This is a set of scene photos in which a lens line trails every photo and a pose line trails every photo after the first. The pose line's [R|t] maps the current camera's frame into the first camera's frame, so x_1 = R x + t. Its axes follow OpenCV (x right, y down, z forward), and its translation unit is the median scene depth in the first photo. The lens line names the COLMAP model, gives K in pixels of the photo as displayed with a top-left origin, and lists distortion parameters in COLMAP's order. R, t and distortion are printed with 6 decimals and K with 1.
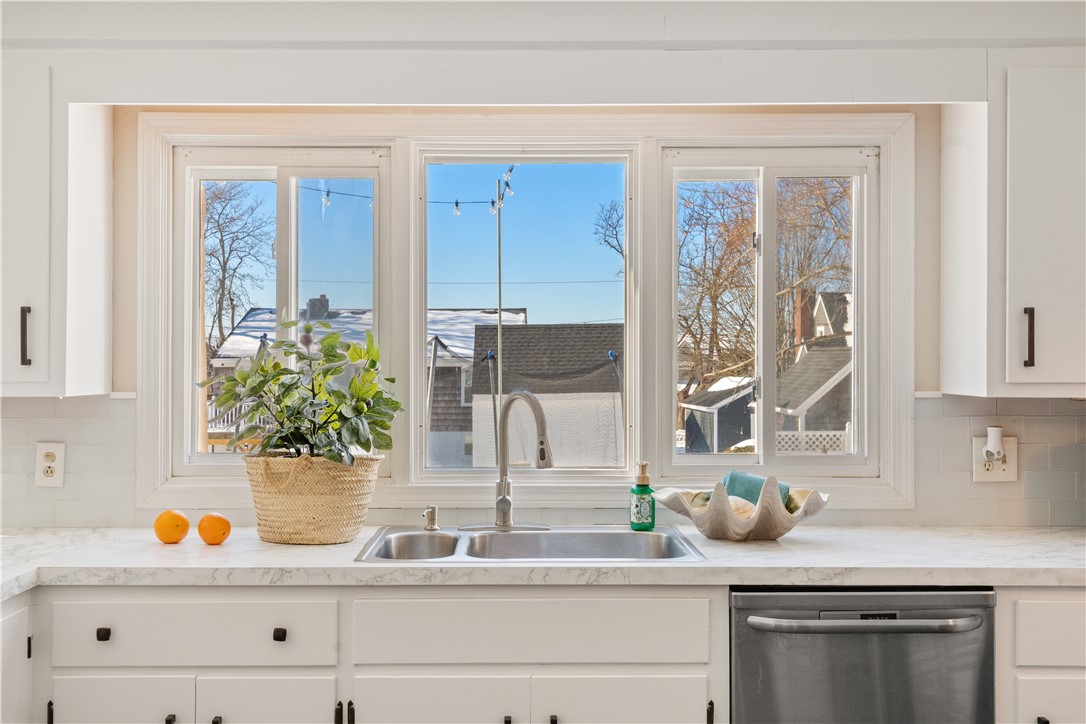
lens RADIAL K [[1107.4, 0, 503.6], [0, 1107.4, 347.0], [0, 0, 1]] dist [0.018833, 0.002612]
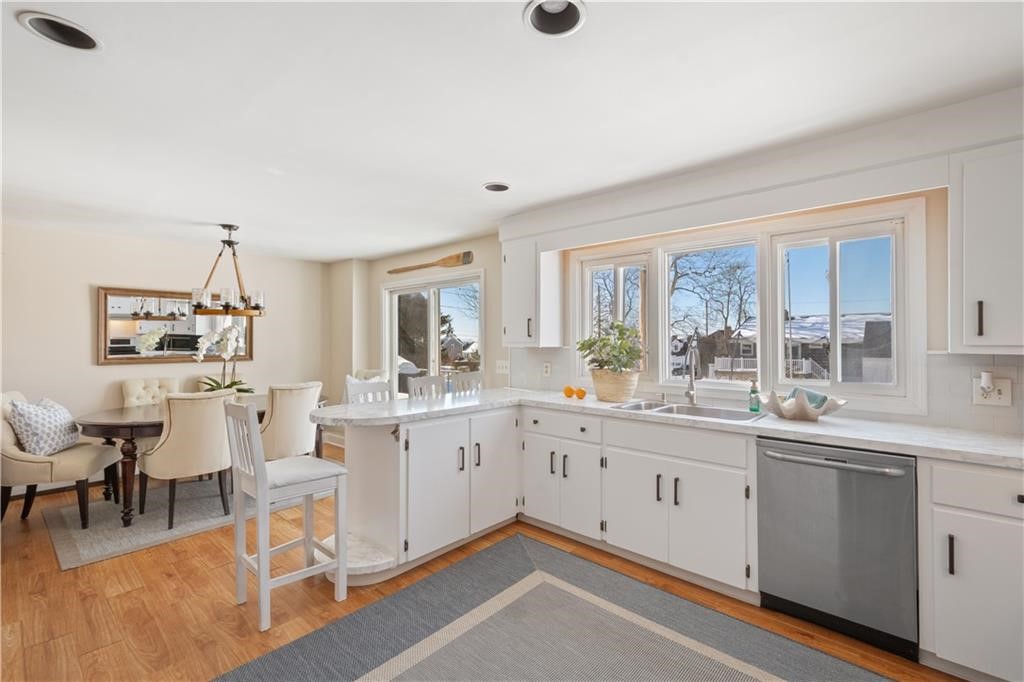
lens RADIAL K [[448.5, 0, 512.2], [0, 448.5, 336.3], [0, 0, 1]] dist [0.002762, 0.000251]
pose [[0.747785, -0.004202, -0.663927, 0.379905], [0.006771, 0.999976, 0.001297, 0.012360], [0.663906, -0.005466, 0.747796, 0.008894]]
